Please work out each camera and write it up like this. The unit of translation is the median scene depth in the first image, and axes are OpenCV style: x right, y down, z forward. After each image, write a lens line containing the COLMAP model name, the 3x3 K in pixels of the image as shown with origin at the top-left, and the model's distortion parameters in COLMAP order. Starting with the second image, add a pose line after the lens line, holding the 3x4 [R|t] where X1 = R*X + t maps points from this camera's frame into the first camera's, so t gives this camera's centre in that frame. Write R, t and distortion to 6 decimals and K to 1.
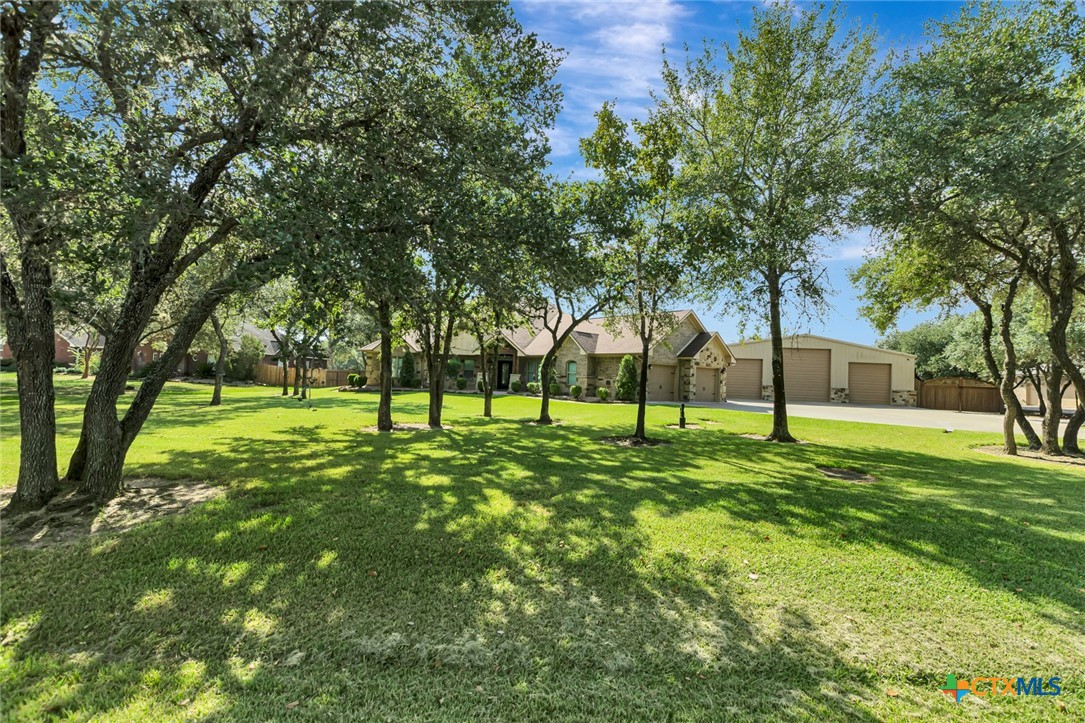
lens RADIAL K [[489.1, 0, 548.2], [0, 489.1, 364.5], [0, 0, 1]] dist [-0.000435, 0.000244]
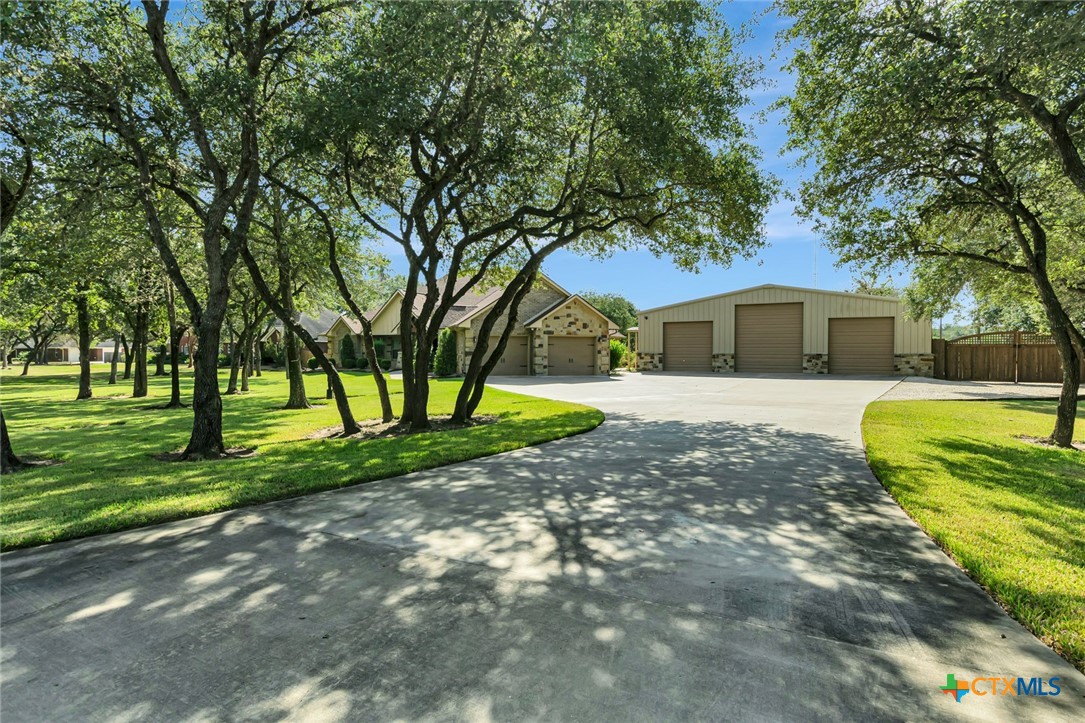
lens RADIAL K [[563.7, 0, 542.5], [0, 563.7, 361.5], [0, 0, 1]] dist [-0.000675, -0.000027]
pose [[0.907710, -0.030433, -0.418493, 0.970374], [0.045069, 0.998668, 0.025131, 0.032831], [0.417171, -0.041673, 0.907872, 0.083336]]
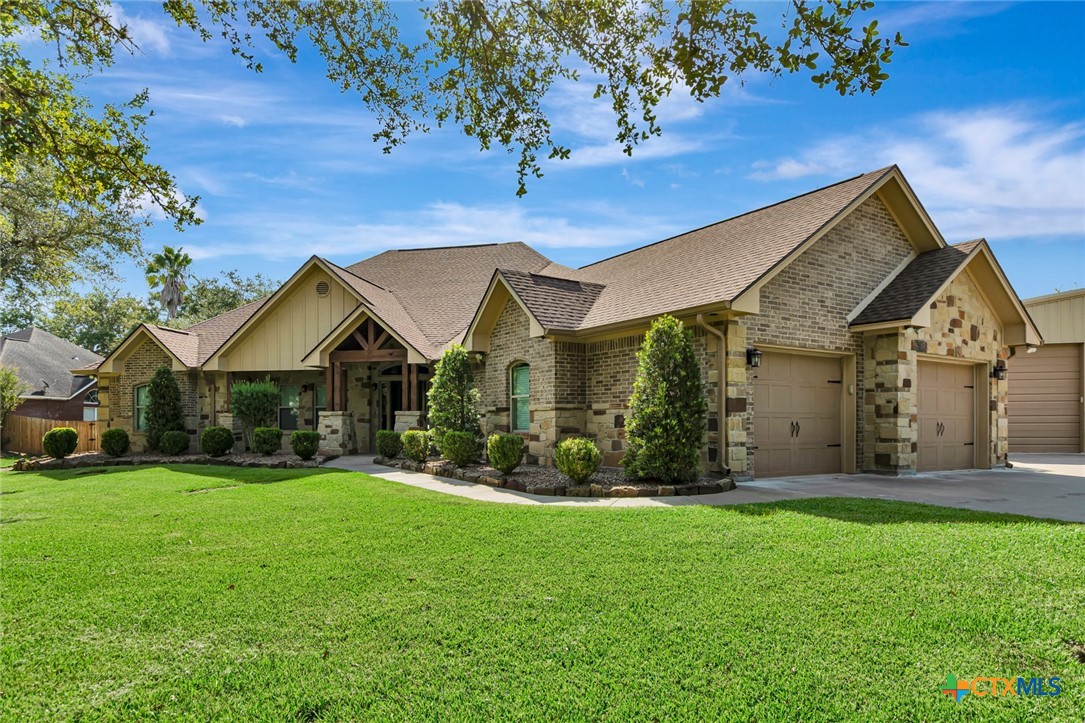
lens RADIAL K [[667.6, 0, 538.9], [0, 667.6, 421.6], [0, 0, 1]] dist [0.000317, 0.000521]
pose [[0.988593, -0.041085, -0.144903, 0.175797], [0.044030, 0.998883, 0.017175, 0.036661], [0.144035, -0.023359, 0.989297, 0.751376]]
